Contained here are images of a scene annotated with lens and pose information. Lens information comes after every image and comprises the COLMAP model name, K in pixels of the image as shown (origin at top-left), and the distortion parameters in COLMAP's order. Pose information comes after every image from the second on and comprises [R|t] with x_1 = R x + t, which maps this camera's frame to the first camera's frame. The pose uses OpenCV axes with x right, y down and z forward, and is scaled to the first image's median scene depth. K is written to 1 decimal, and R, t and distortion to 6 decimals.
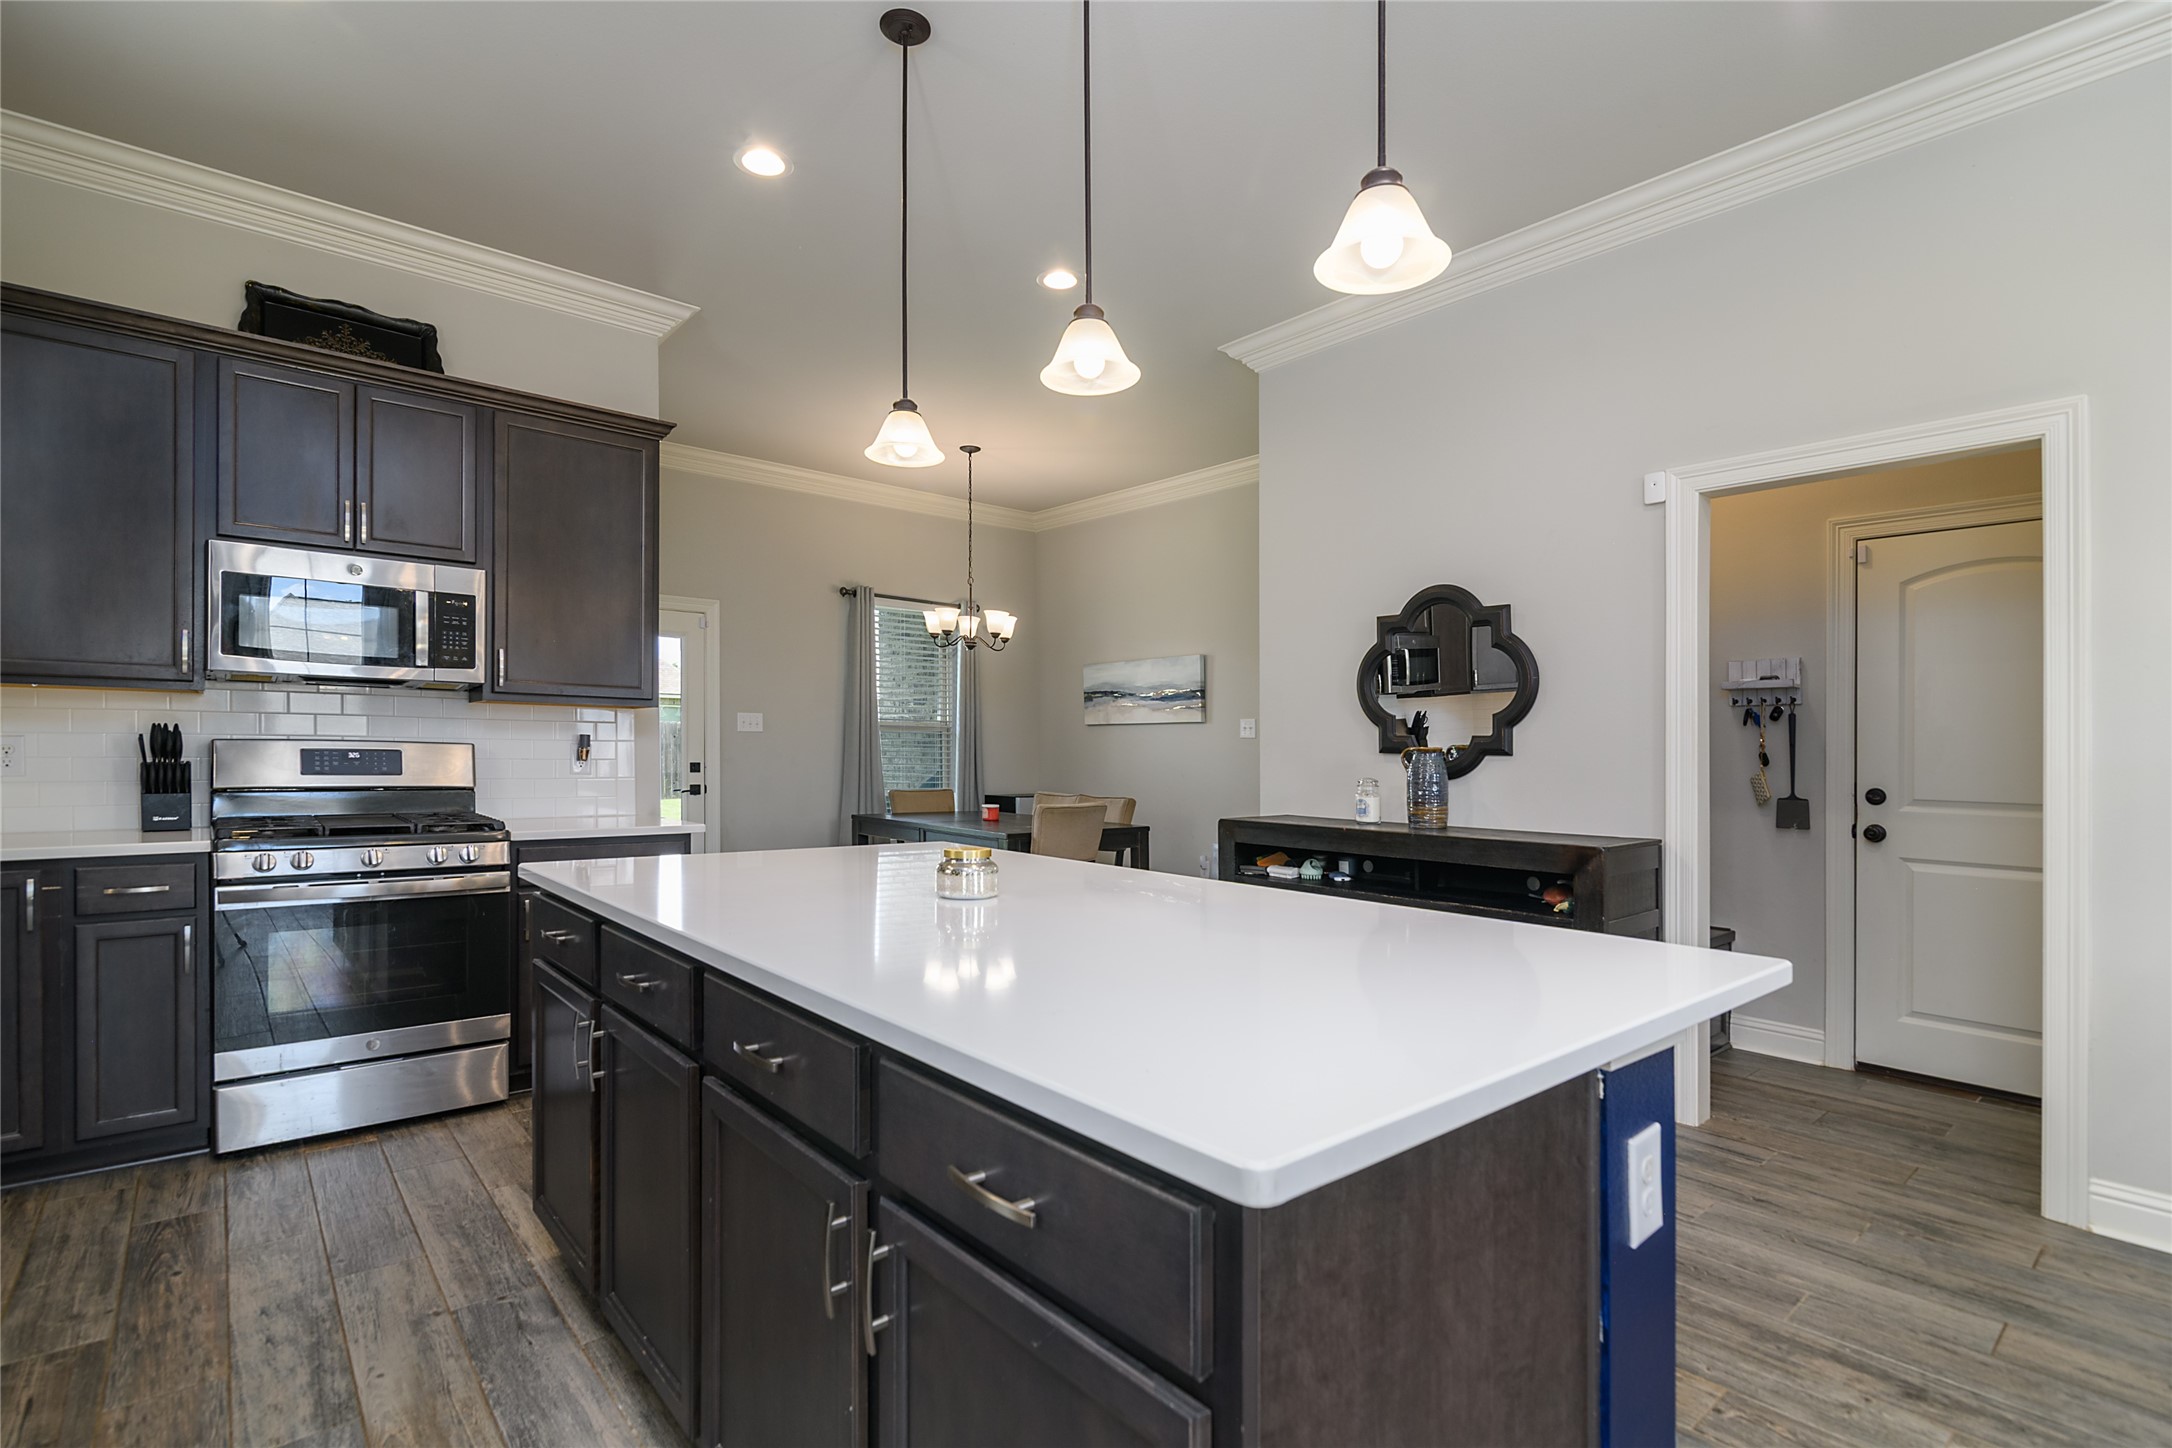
lens RADIAL K [[1025.3, 0, 1078.6], [0, 1025.3, 748.3], [0, 0, 1]] dist [-0.001183, 0.000210]
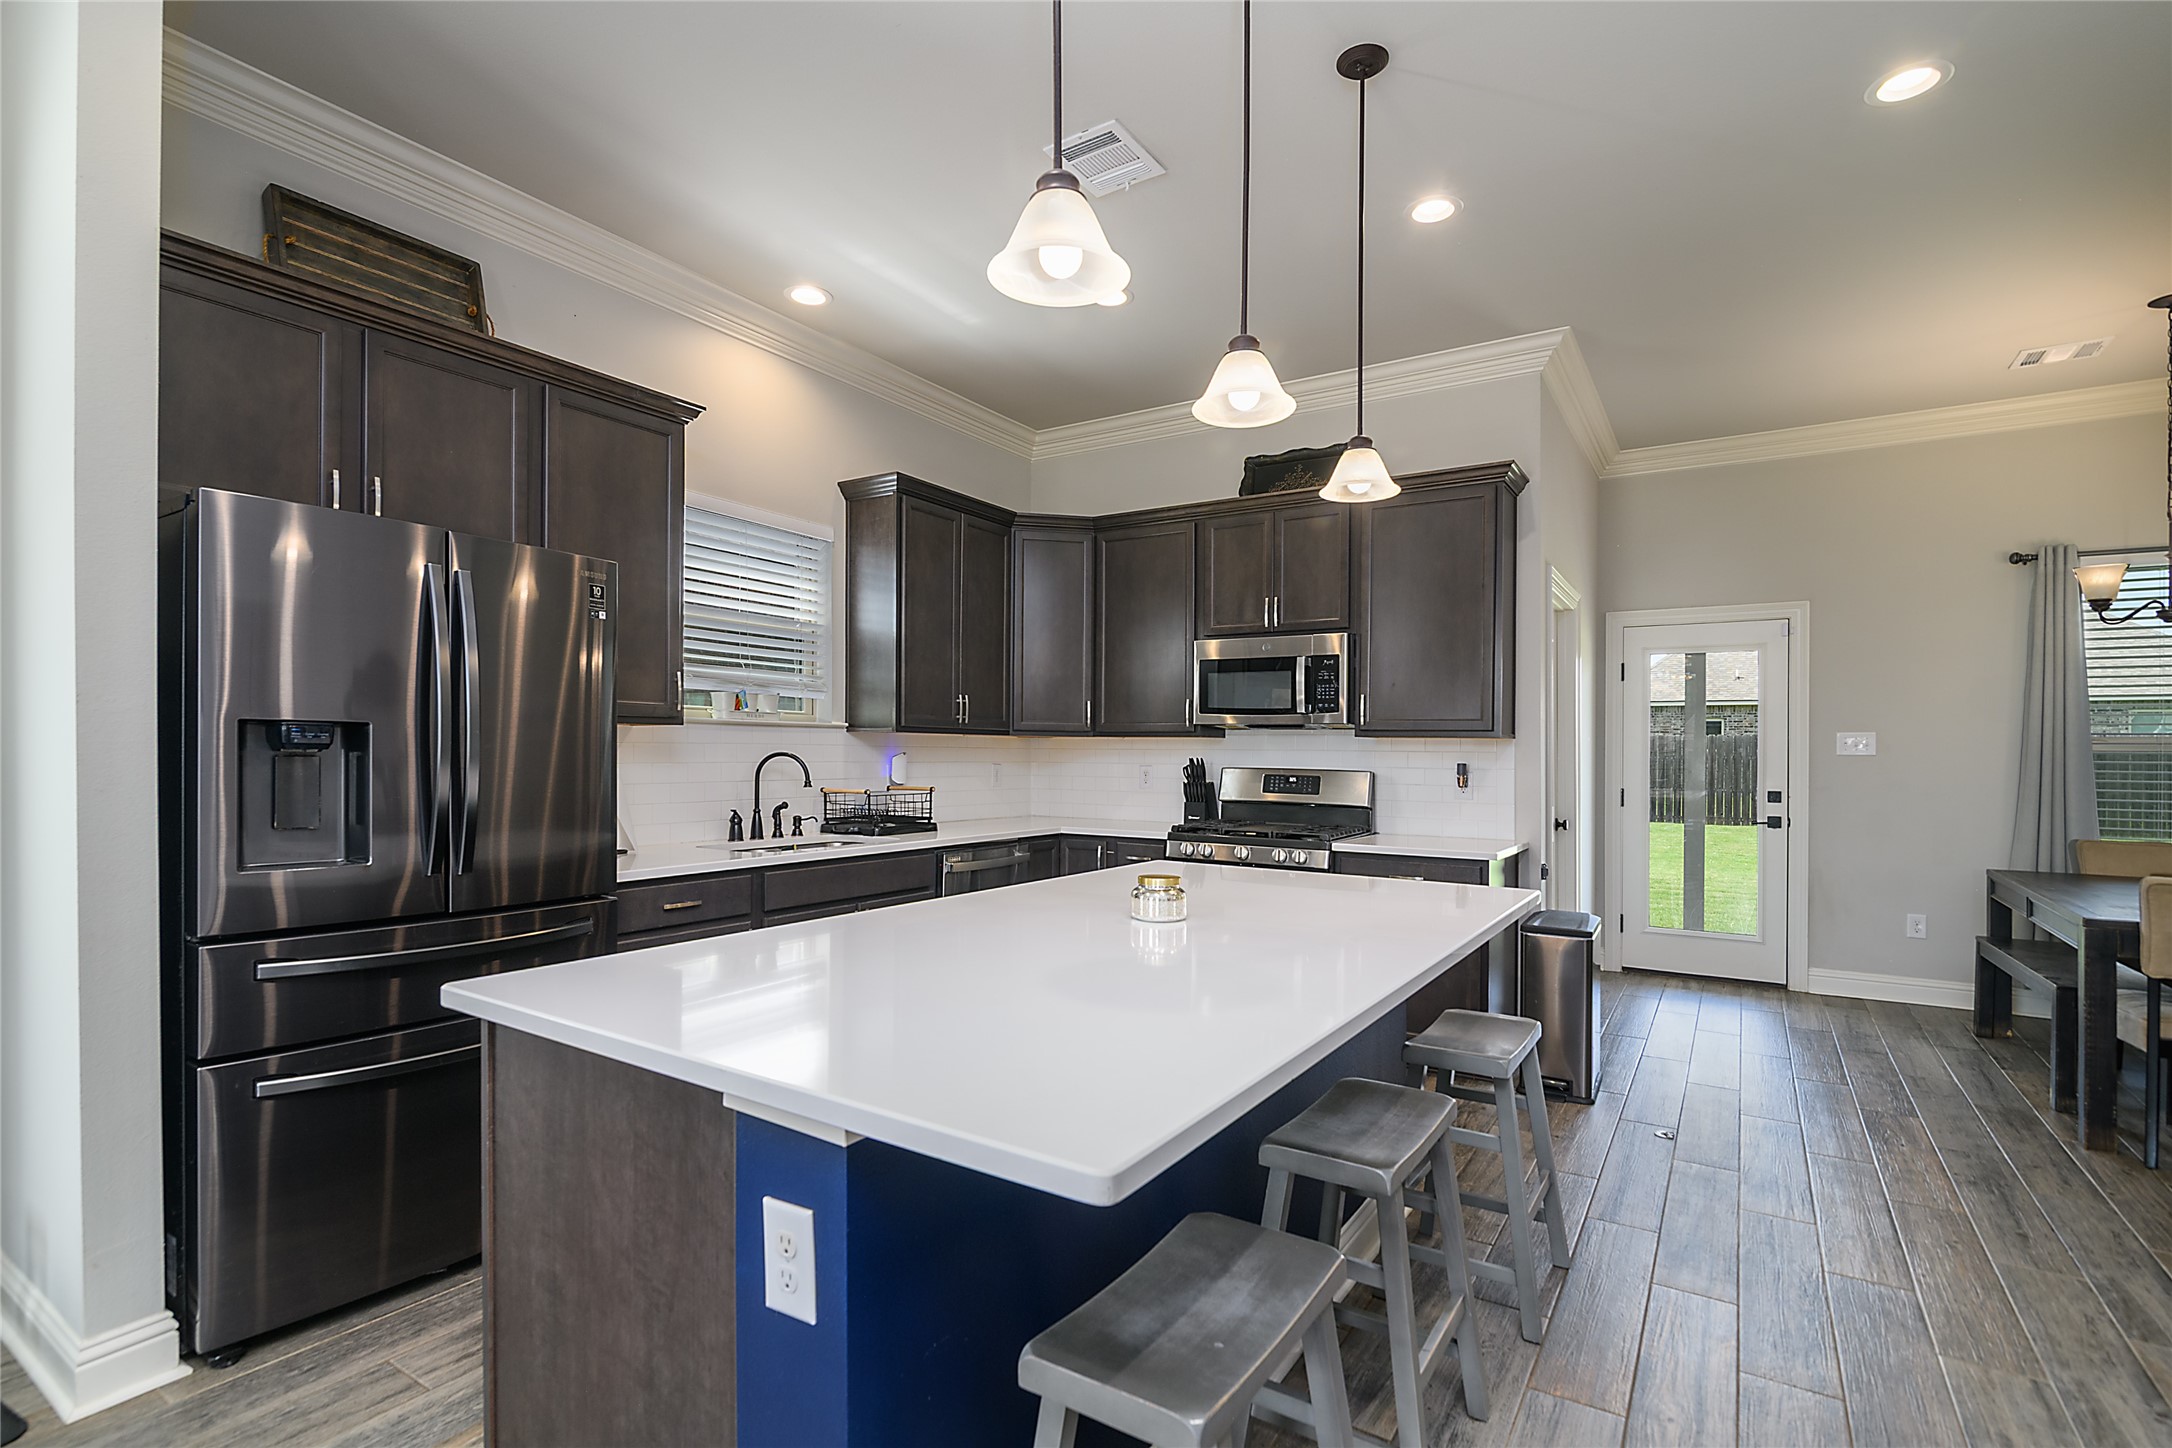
lens RADIAL K [[1034.0, 0, 1086.3], [0, 1034.0, 754.7], [0, 0, 1]] dist [-0.011161, -0.000880]
pose [[0.288700, -0.009718, -0.957370, 0.548616], [-0.002627, 0.999937, -0.010942, -0.011215], [0.957416, 0.005674, 0.288656, 0.346136]]
